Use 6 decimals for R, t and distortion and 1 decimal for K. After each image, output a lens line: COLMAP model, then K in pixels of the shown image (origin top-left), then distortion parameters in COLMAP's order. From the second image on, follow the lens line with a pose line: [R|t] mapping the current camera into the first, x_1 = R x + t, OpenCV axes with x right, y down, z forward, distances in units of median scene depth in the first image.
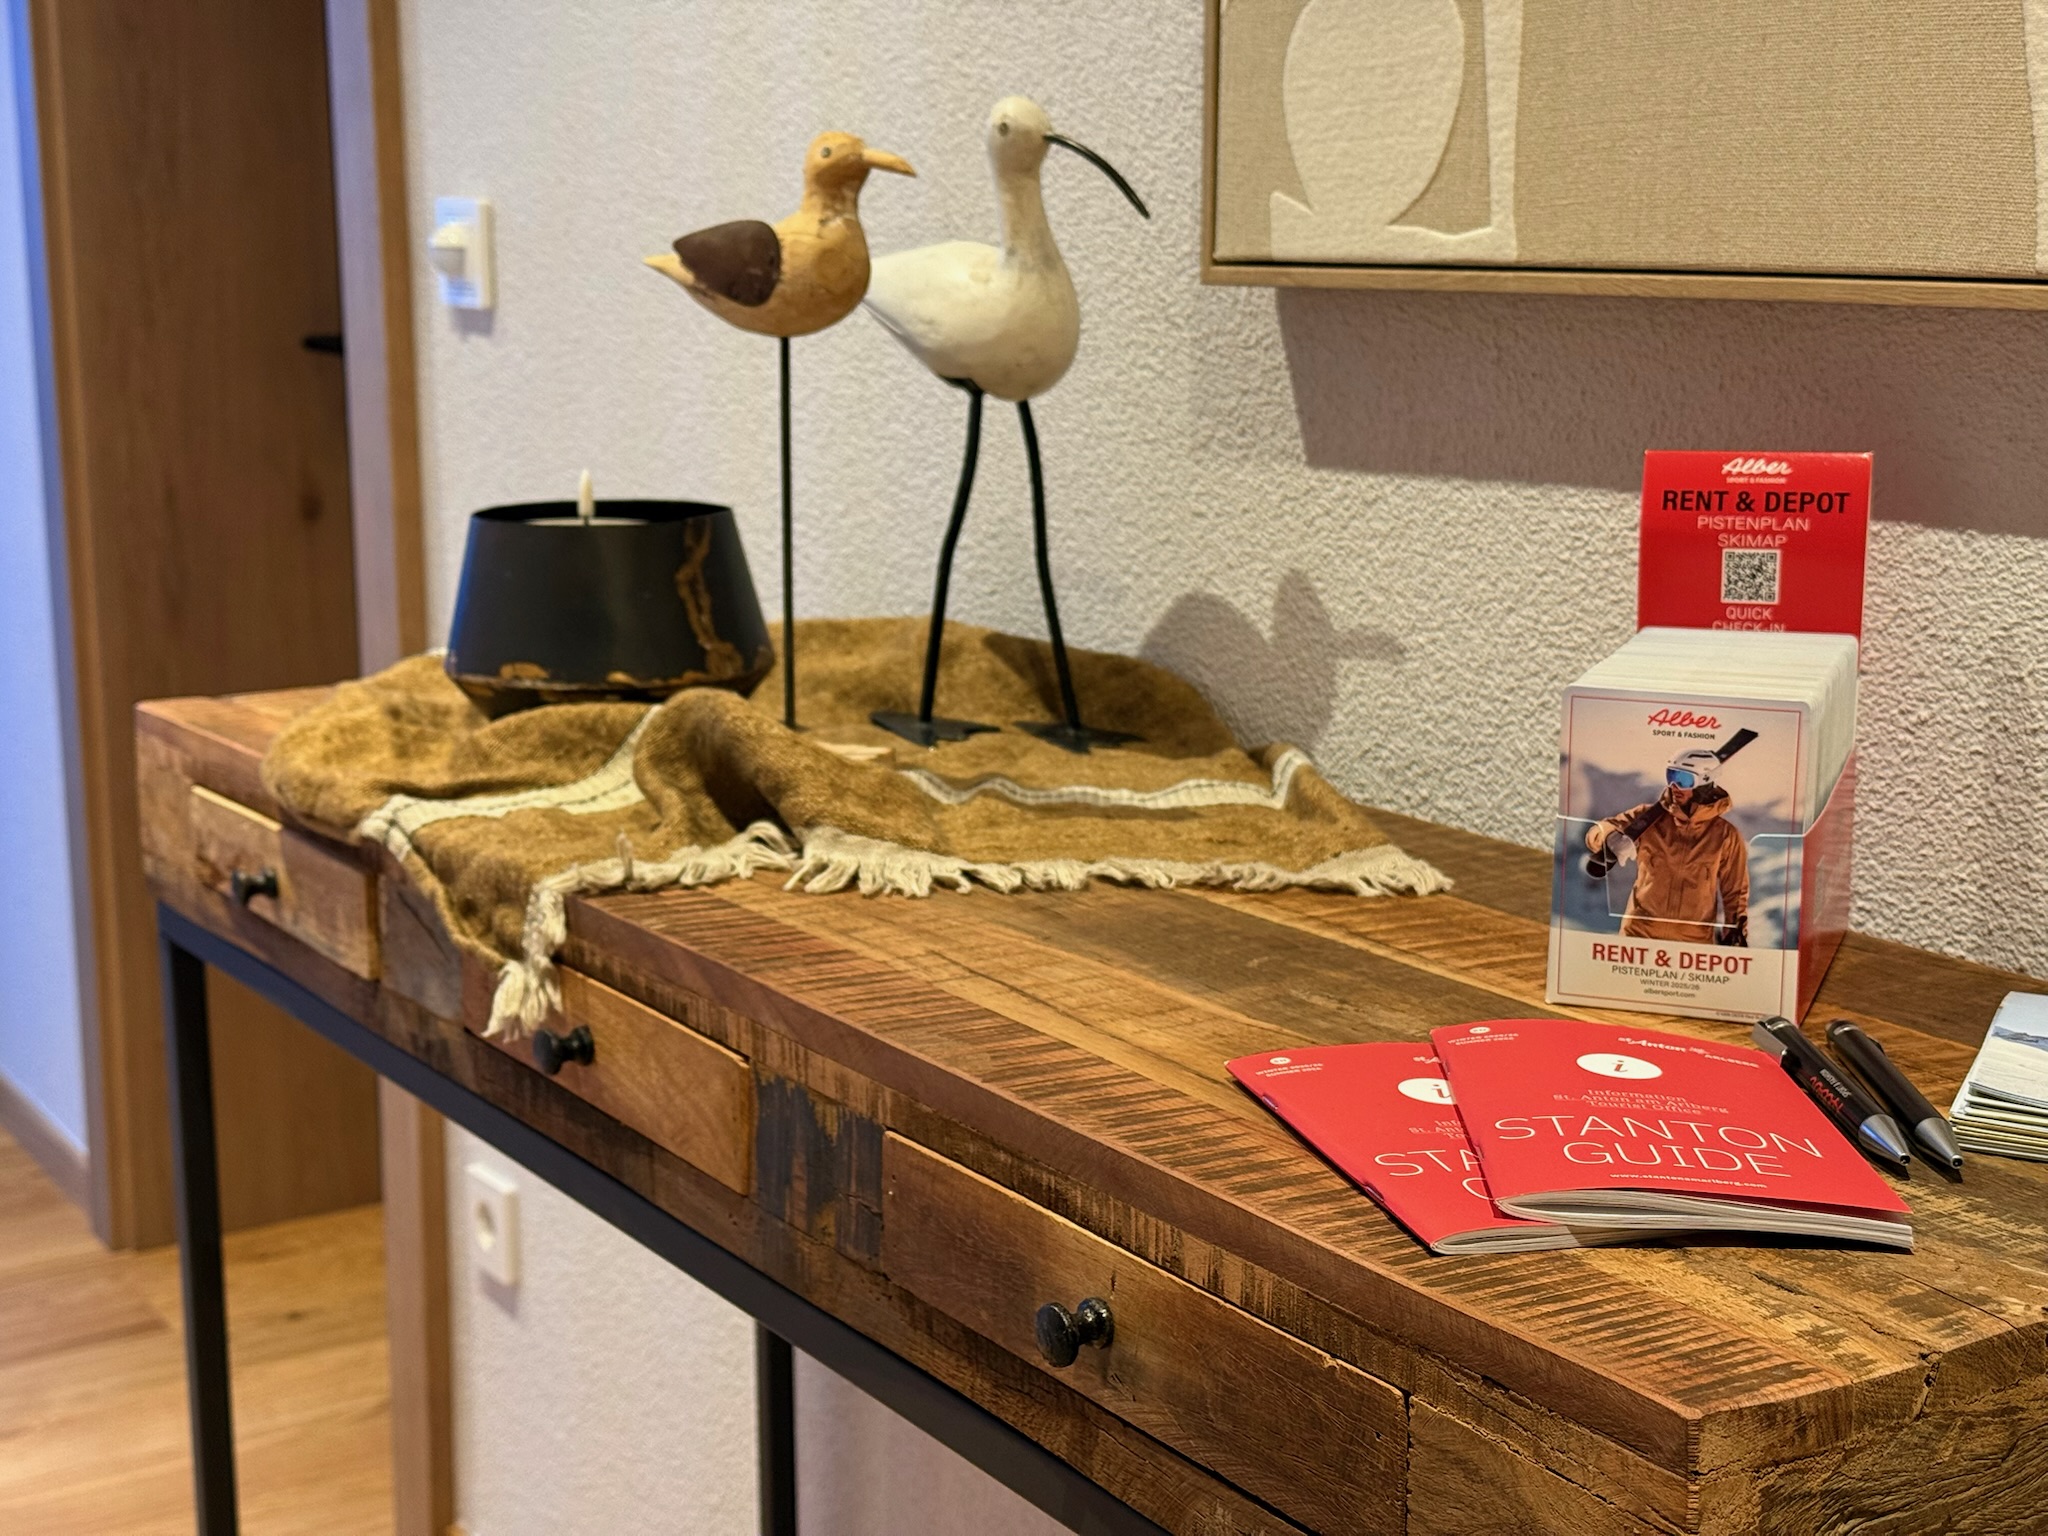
lens RADIAL K [[2948.4, 0, 1024.0], [0, 2948.4, 768.0], [0, 0, 1]] dist [0.029109, 0.043303]
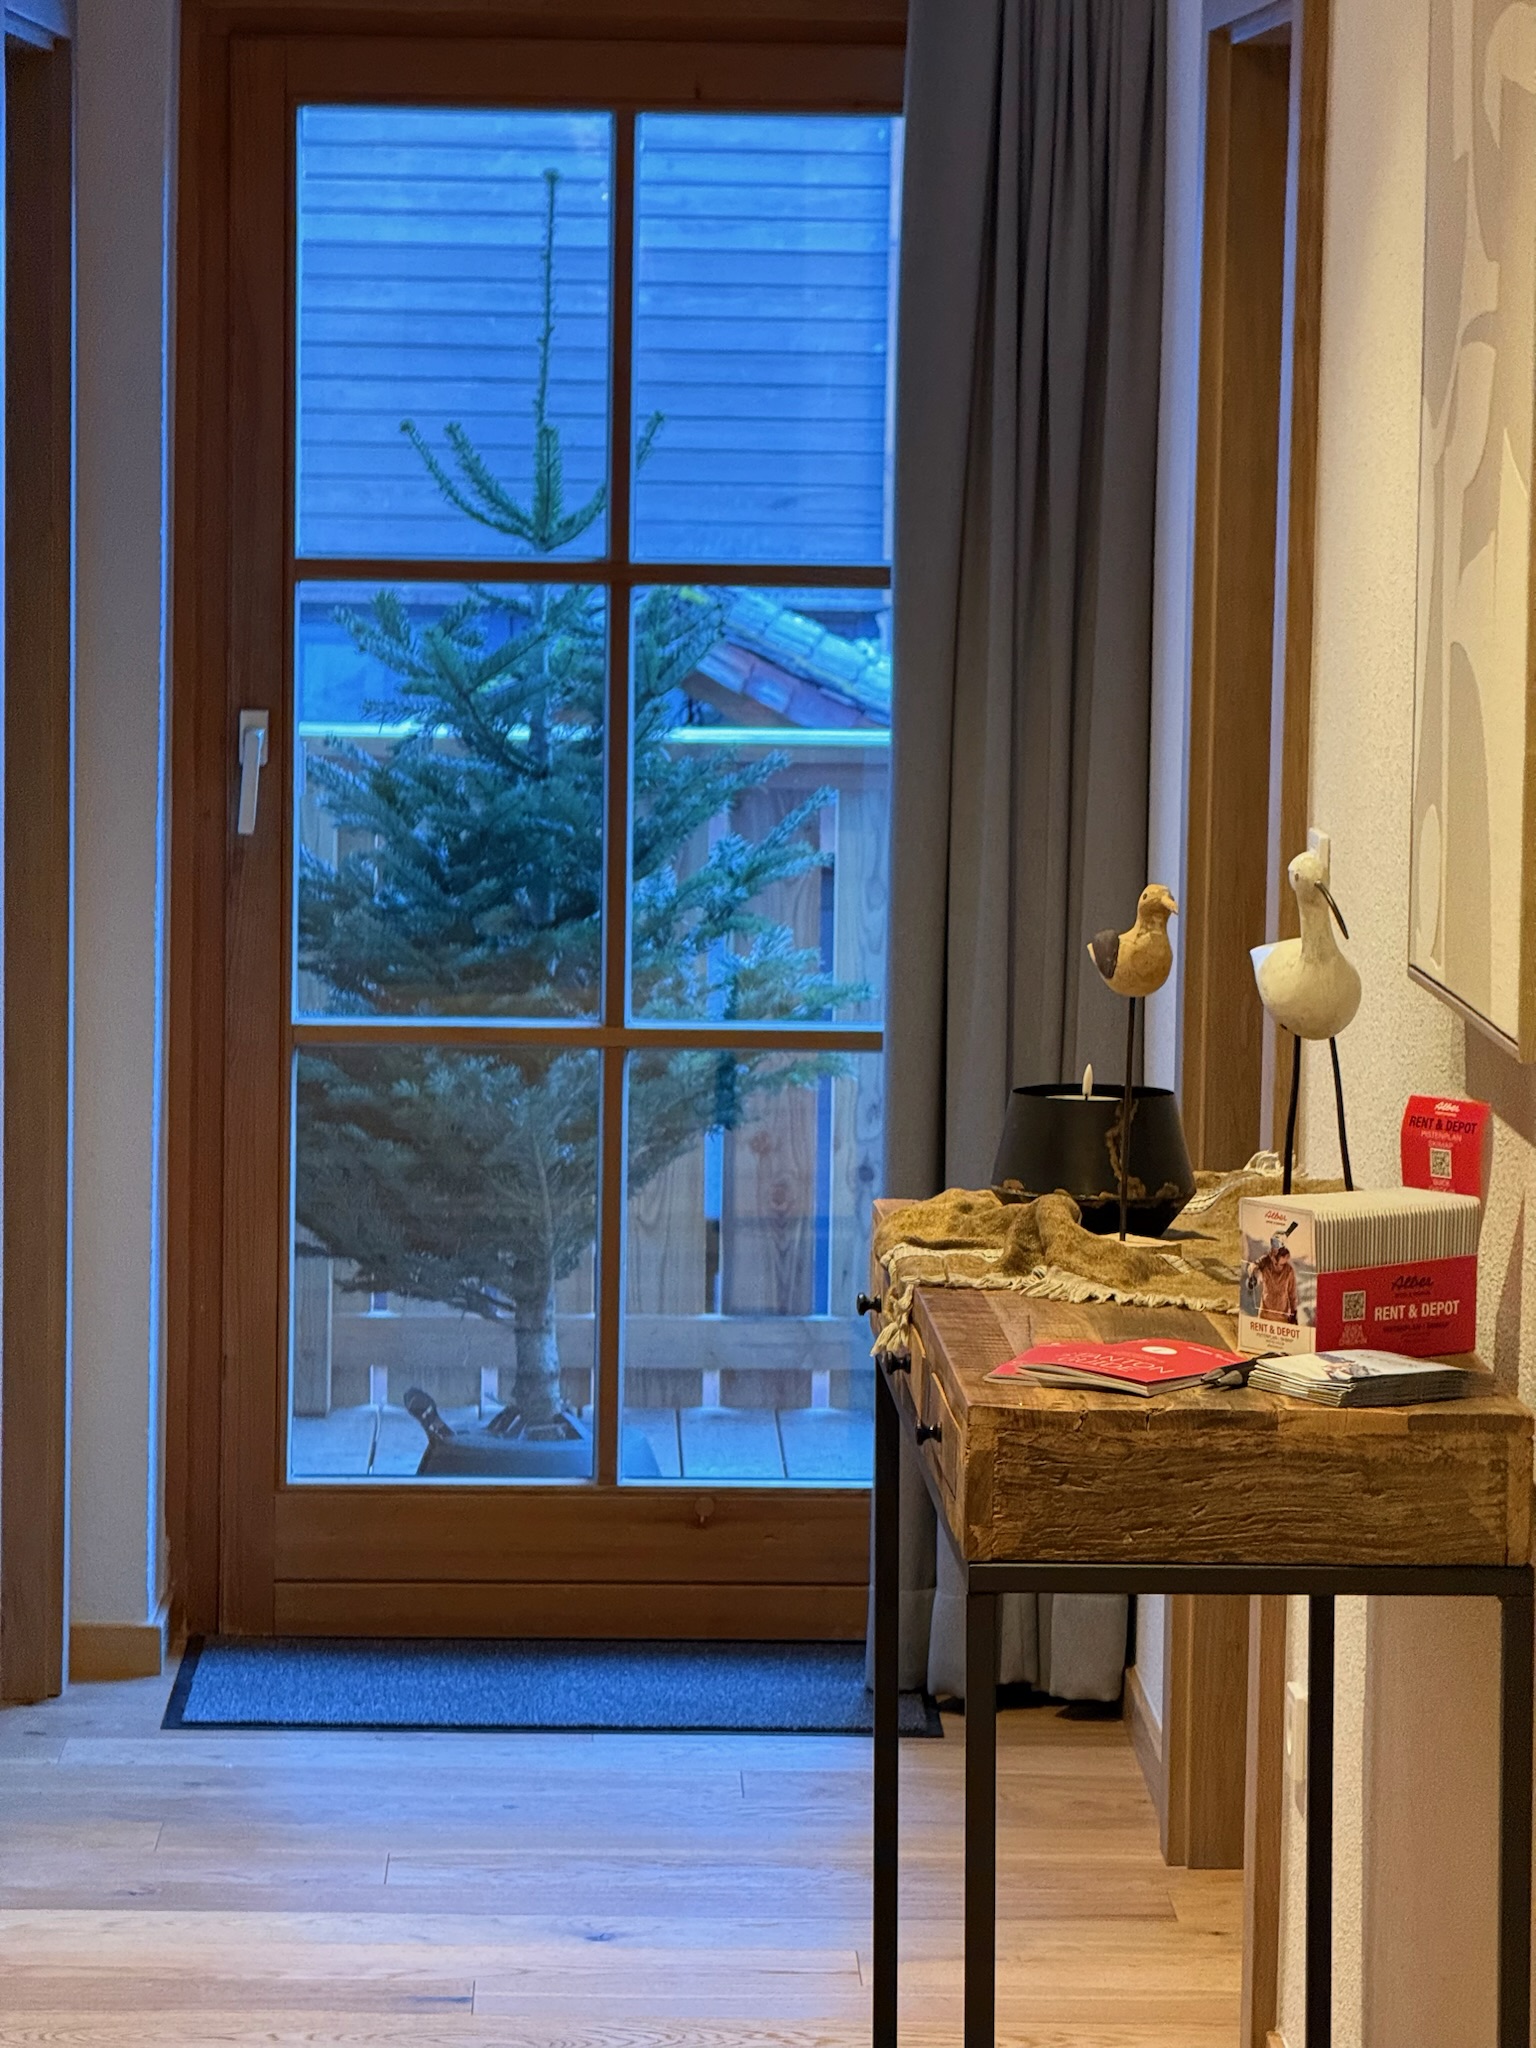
lens RADIAL K [[7131.1, 0, 768.0], [0, 7131.1, 1024.0], [0, 0, 1]] dist [-0.030510, -0.062596]
pose [[0.865001, 0.067689, -0.497184, 2.446236], [-0.115169, 0.991189, -0.065427, 0.224673], [0.488375, 0.113855, 0.865175, -3.652924]]
